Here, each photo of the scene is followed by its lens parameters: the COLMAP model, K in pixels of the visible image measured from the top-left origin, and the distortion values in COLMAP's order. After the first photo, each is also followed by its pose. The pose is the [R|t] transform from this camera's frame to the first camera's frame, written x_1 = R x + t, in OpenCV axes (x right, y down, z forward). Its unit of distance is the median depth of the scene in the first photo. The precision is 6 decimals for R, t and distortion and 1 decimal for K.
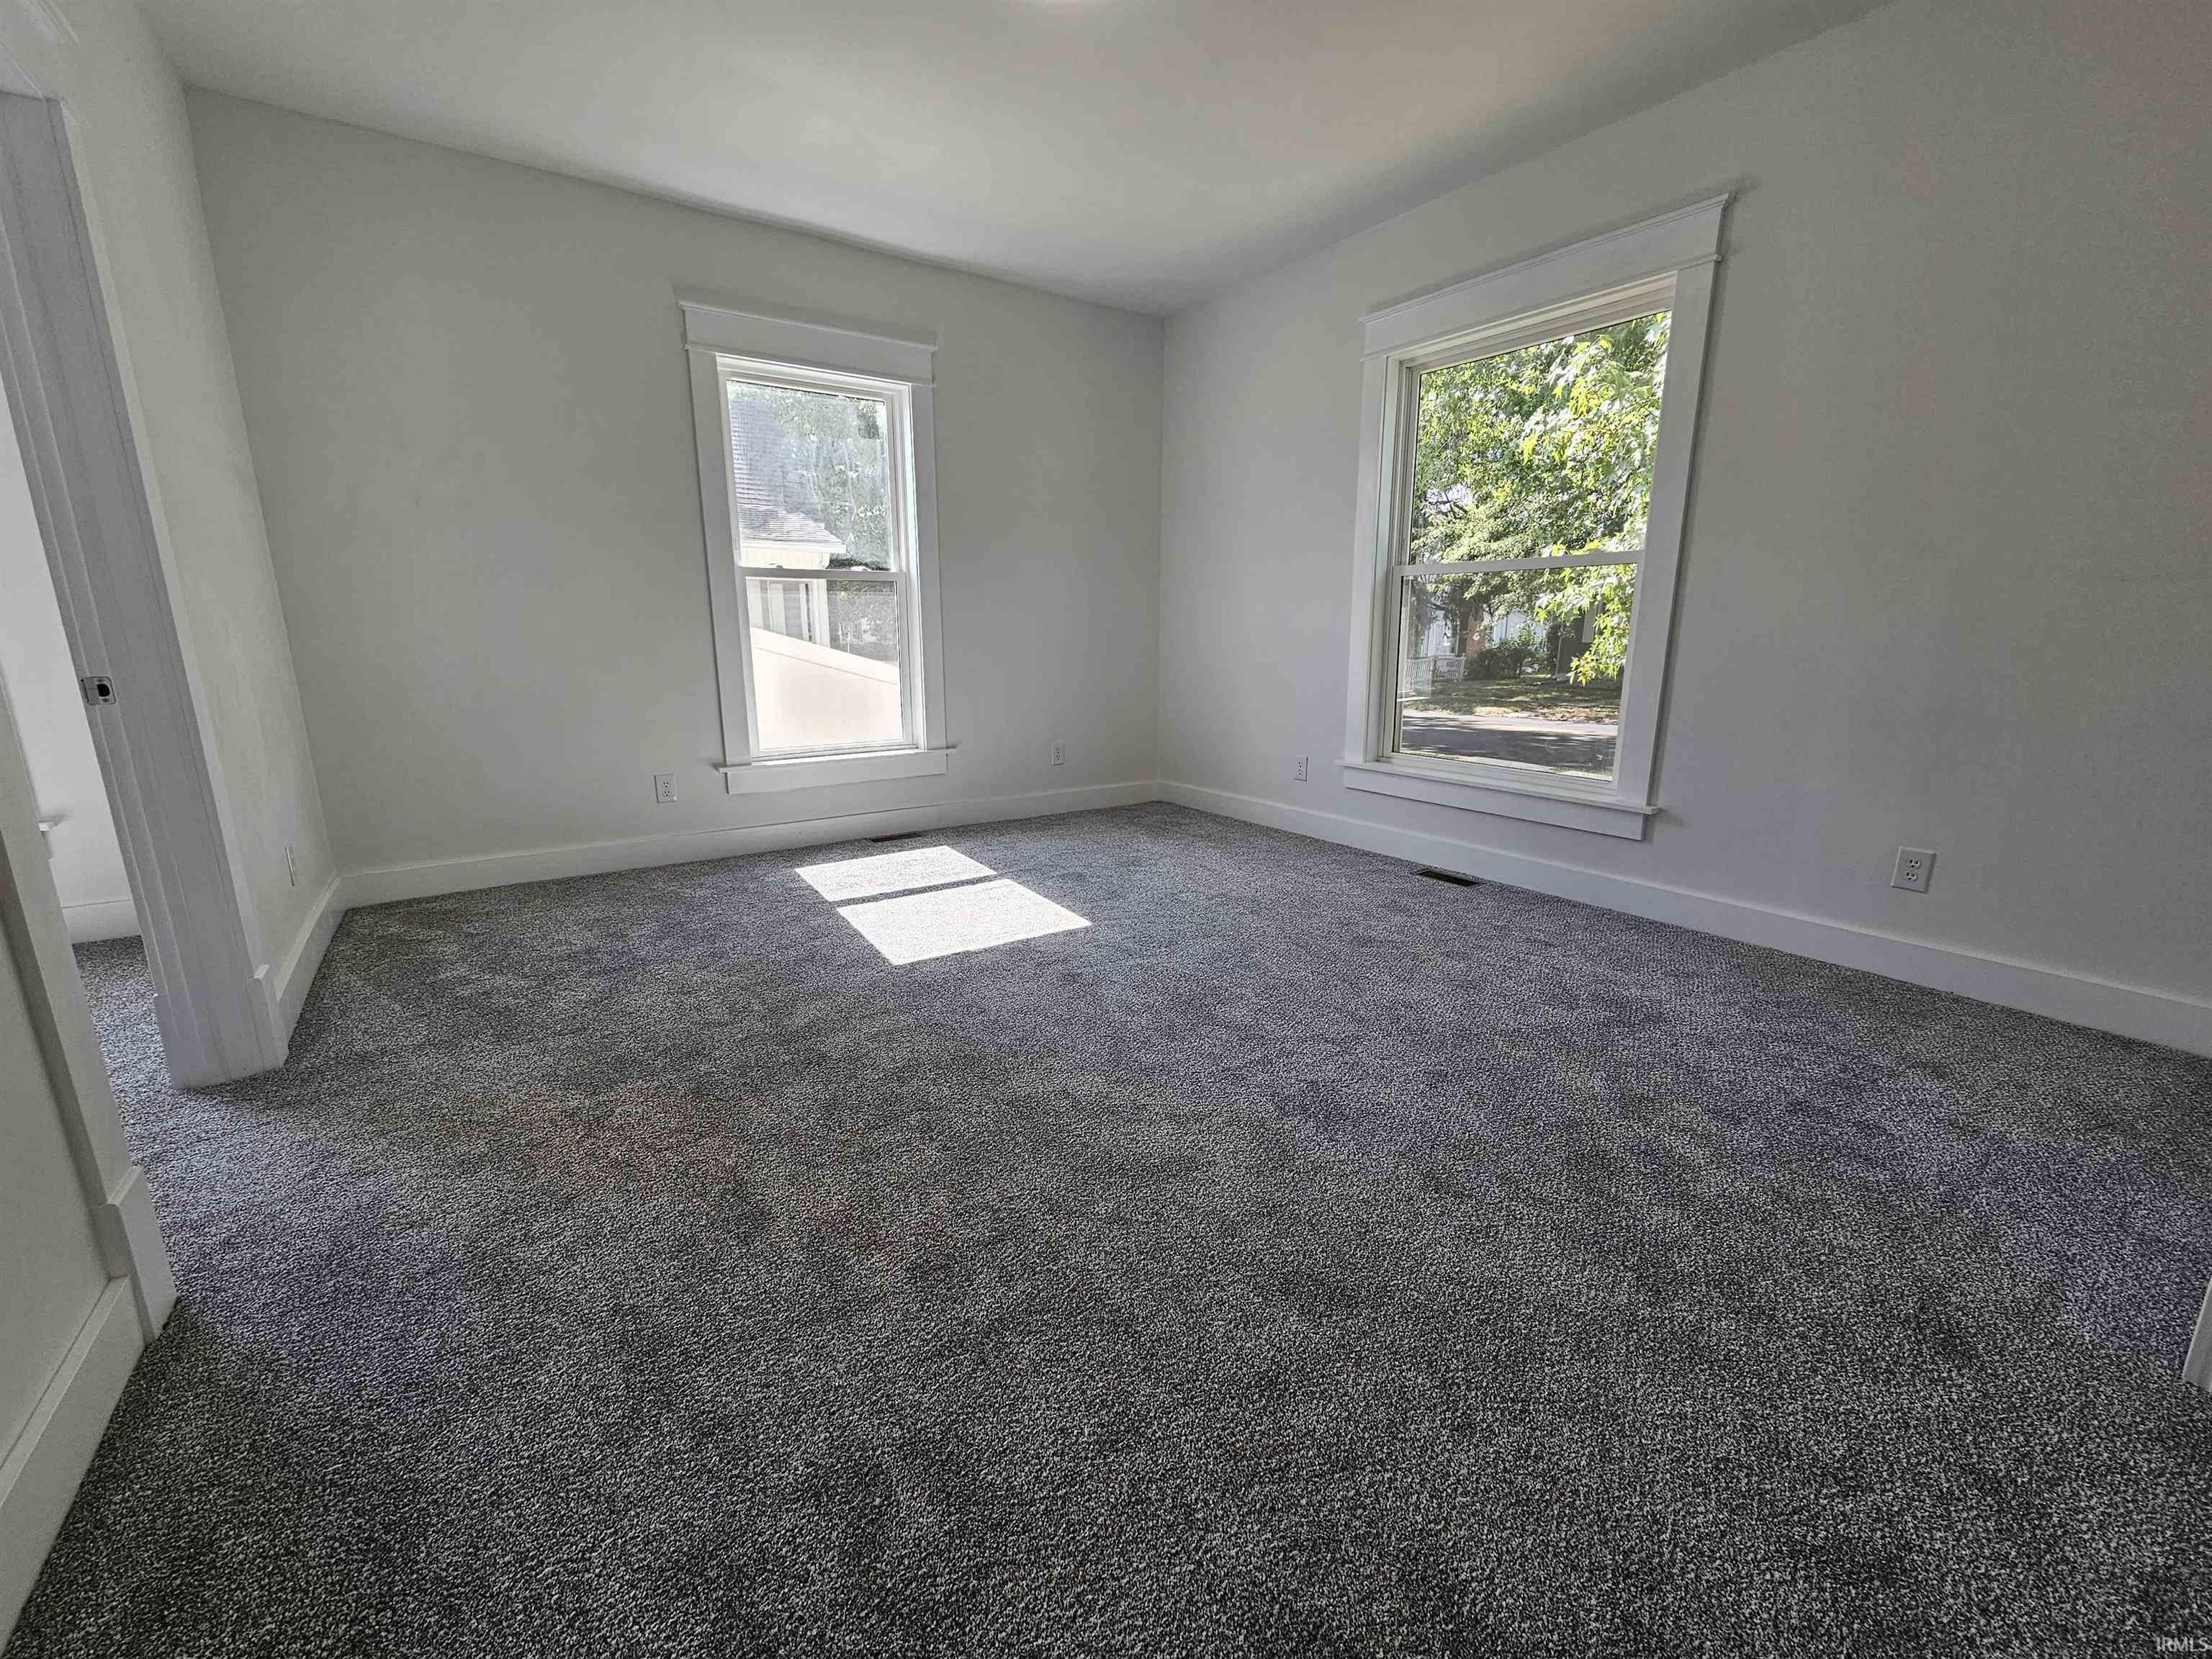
lens RADIAL K [[912.1, 0, 1109.8], [0, 912.1, 830.5], [0, 0, 1]] dist [-0.005426, 0.003212]
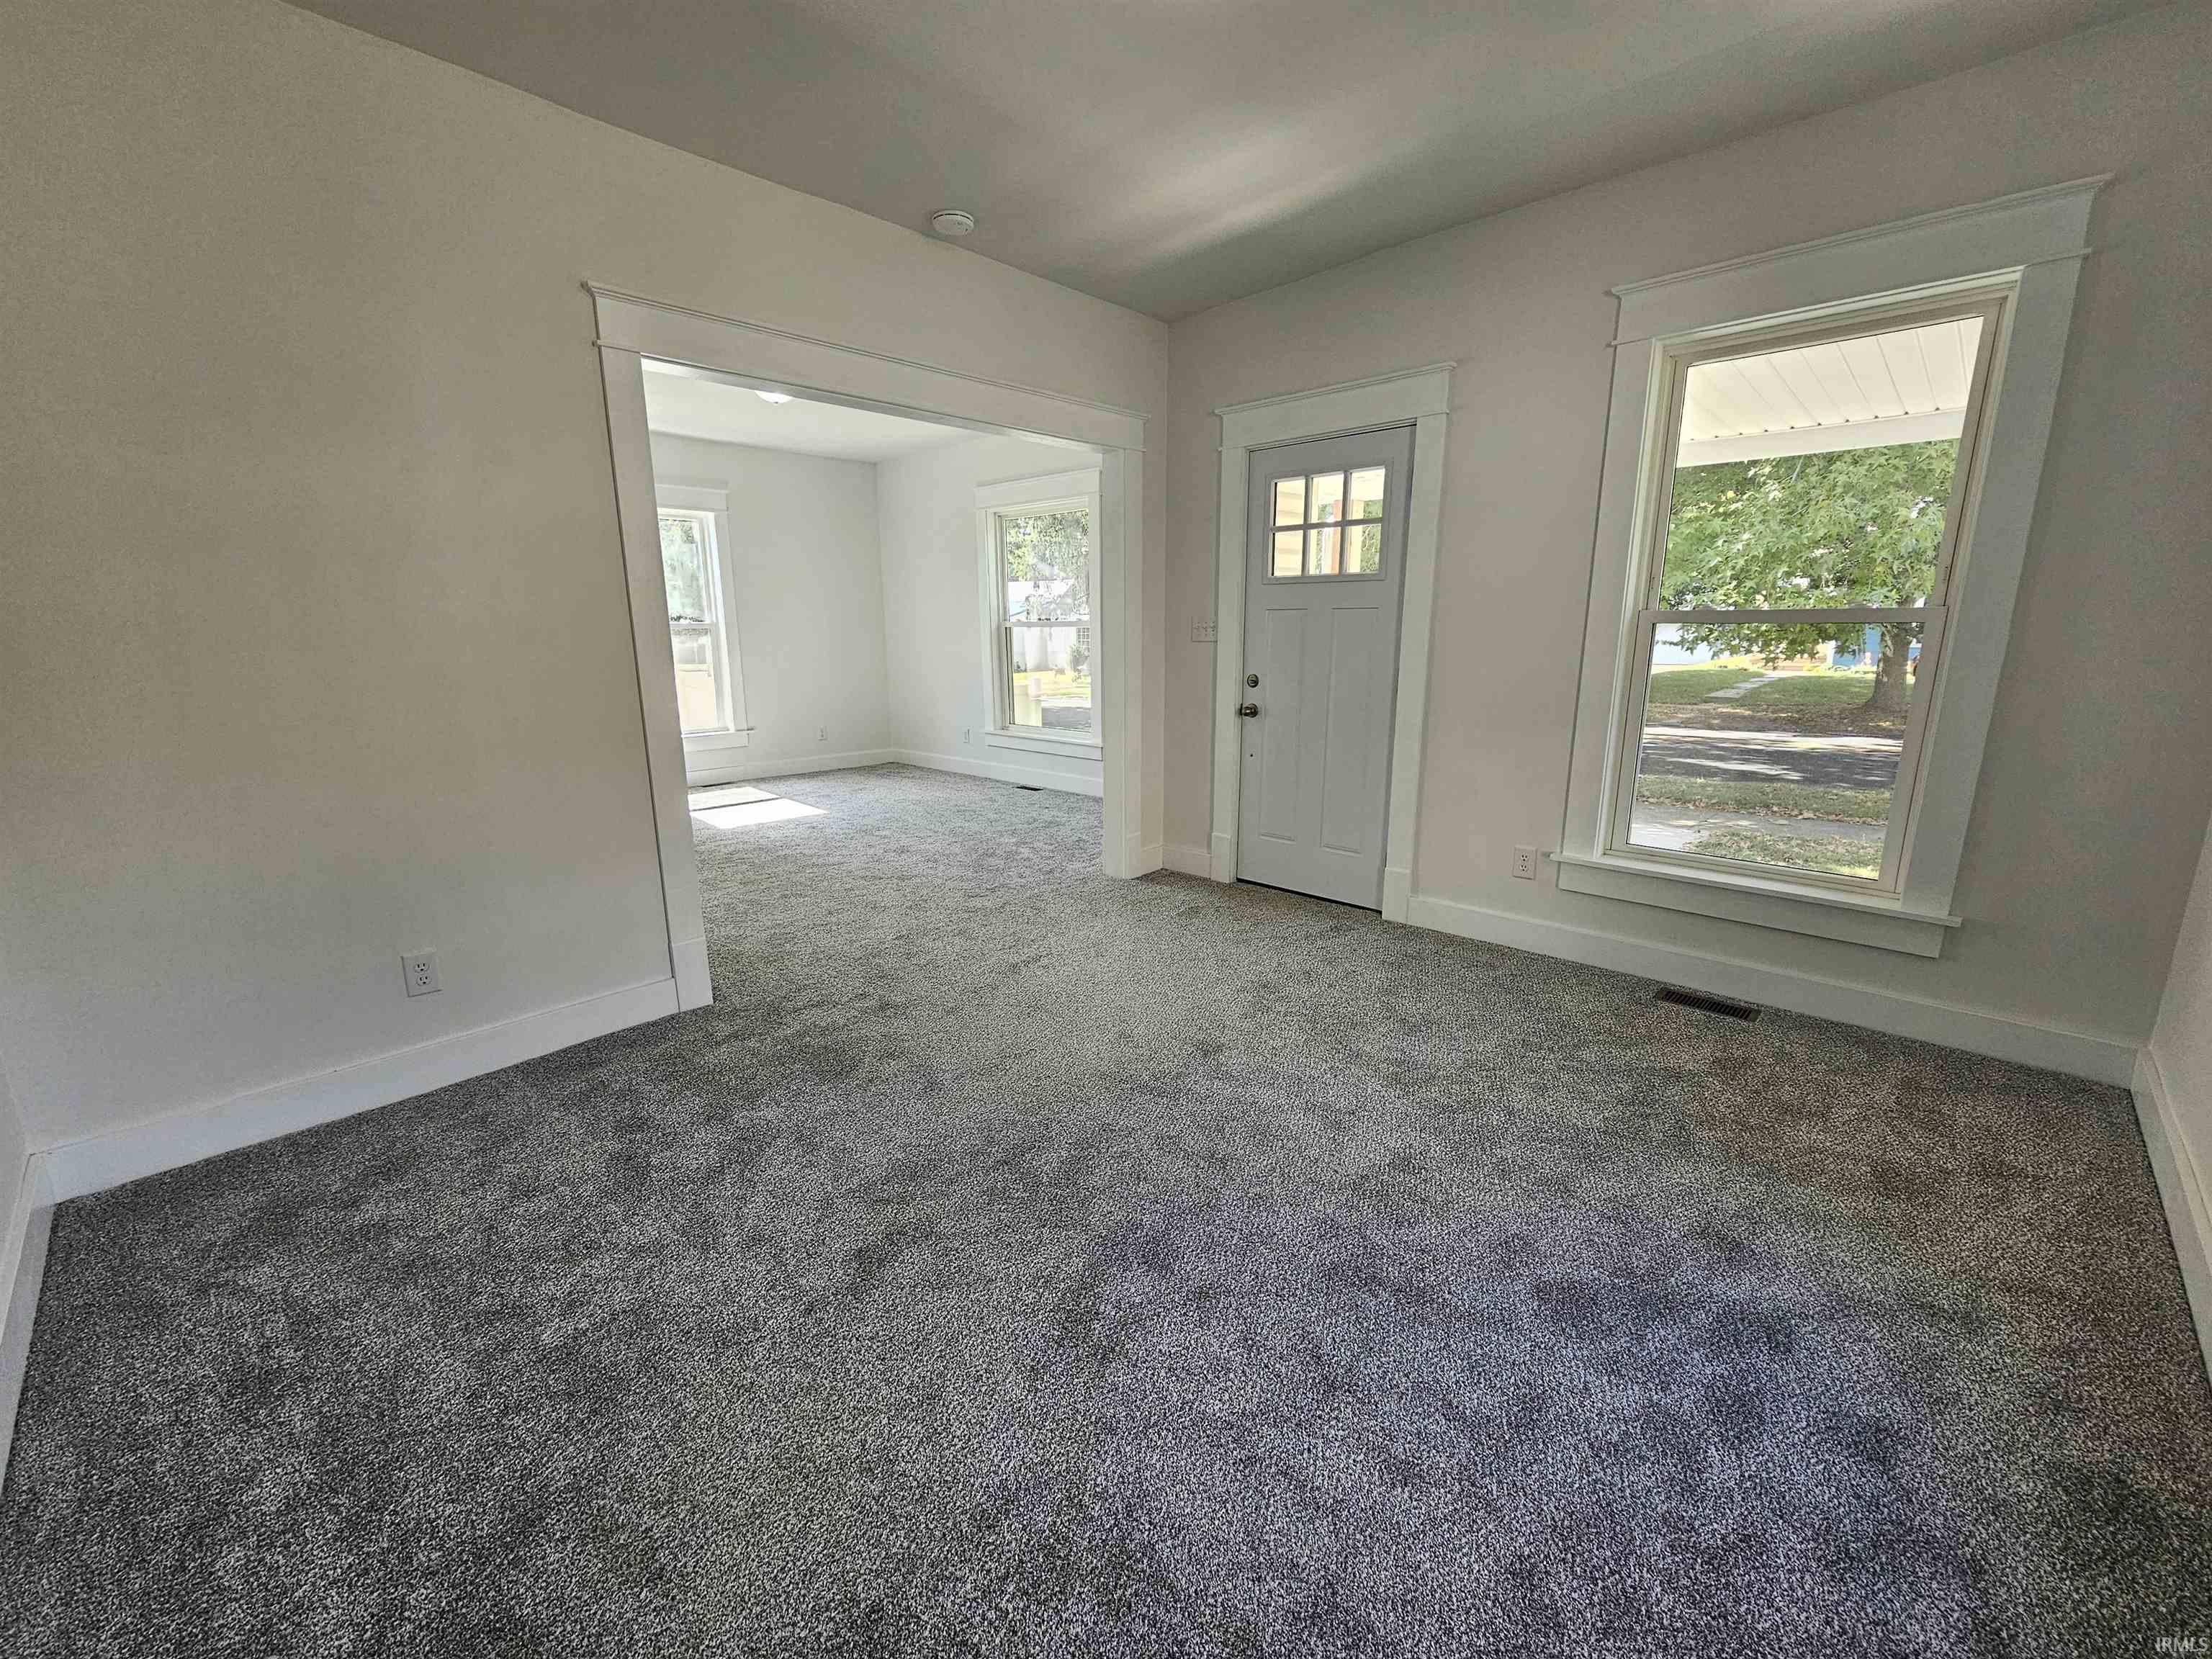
lens RADIAL K [[912.1, 0, 1109.8], [0, 912.1, 830.5], [0, 0, 1]] dist [-0.005426, 0.003212]
pose [[0.980379, -0.046783, 0.191489, 0.162762], [0.046007, 0.998905, 0.008502, 0.126978], [-0.191677, 0.000475, 0.981458, -0.868523]]
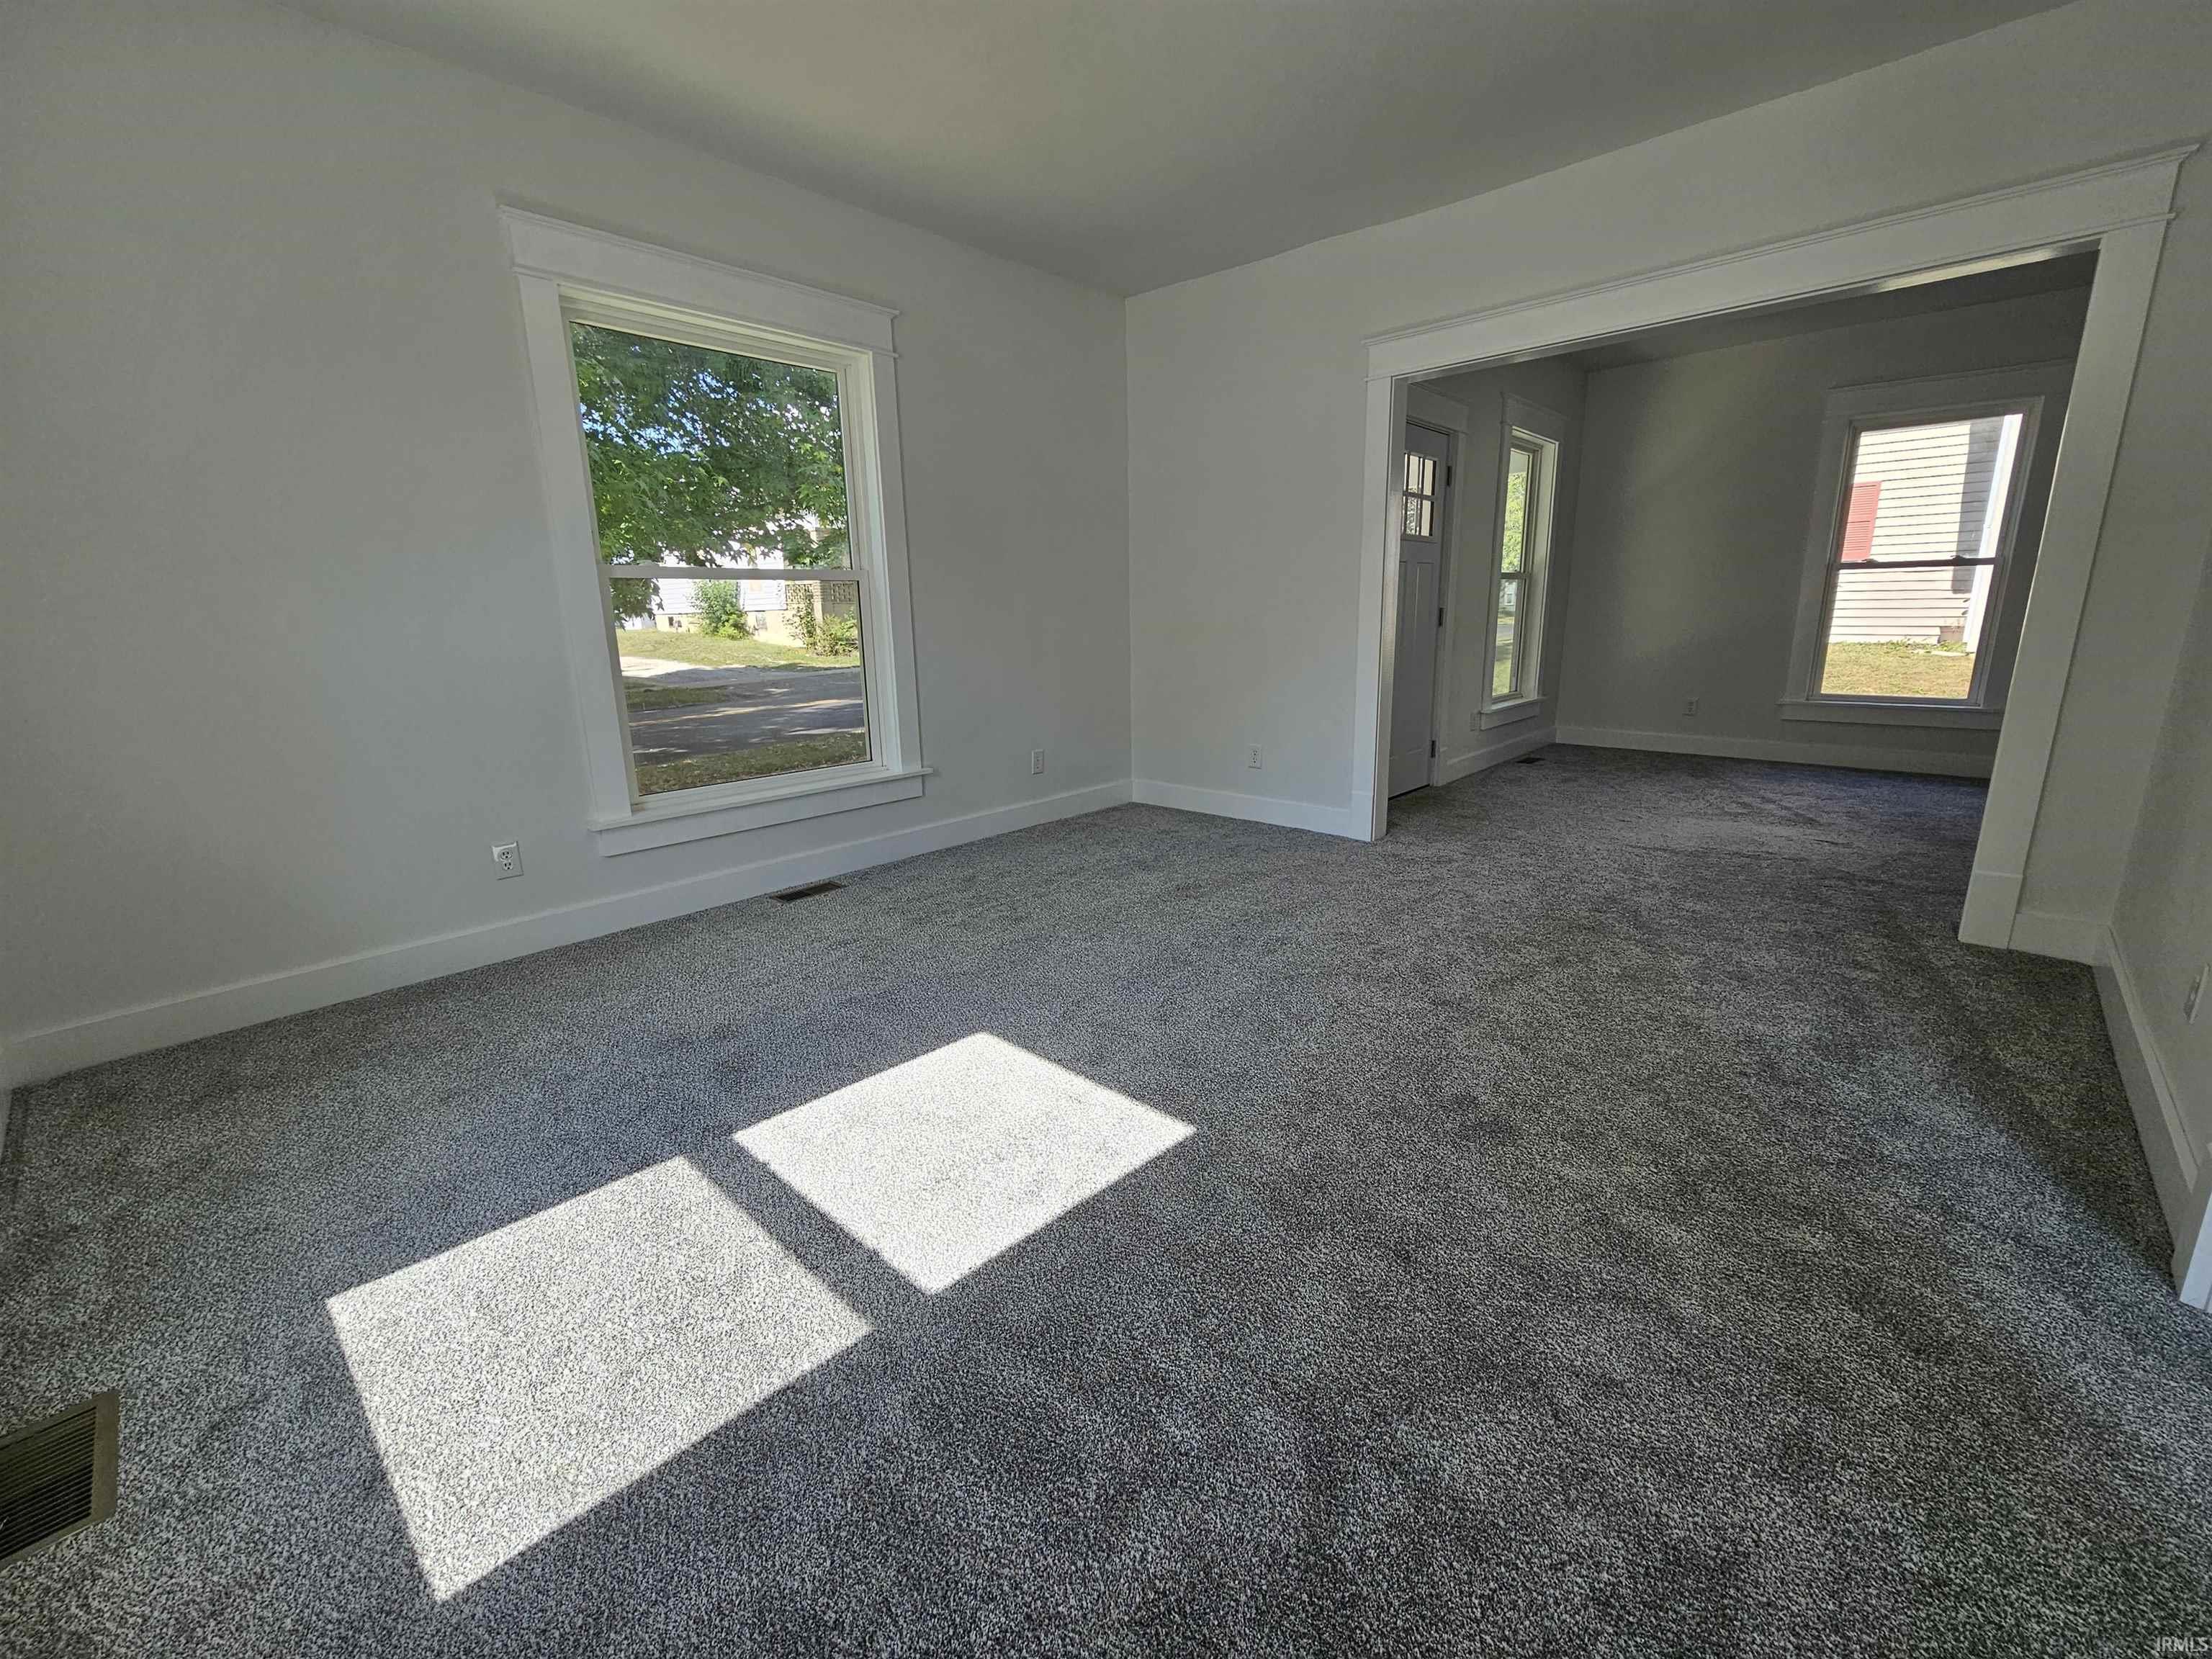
lens RADIAL K [[912.1, 0, 1109.8], [0, 912.1, 830.5], [0, 0, 1]] dist [-0.005426, 0.003212]
pose [[-0.227535, -0.221615, 0.948217, -0.600667], [0.234277, 0.932698, 0.274206, -0.196289], [-0.945168, 0.284537, -0.160302, 0.805826]]
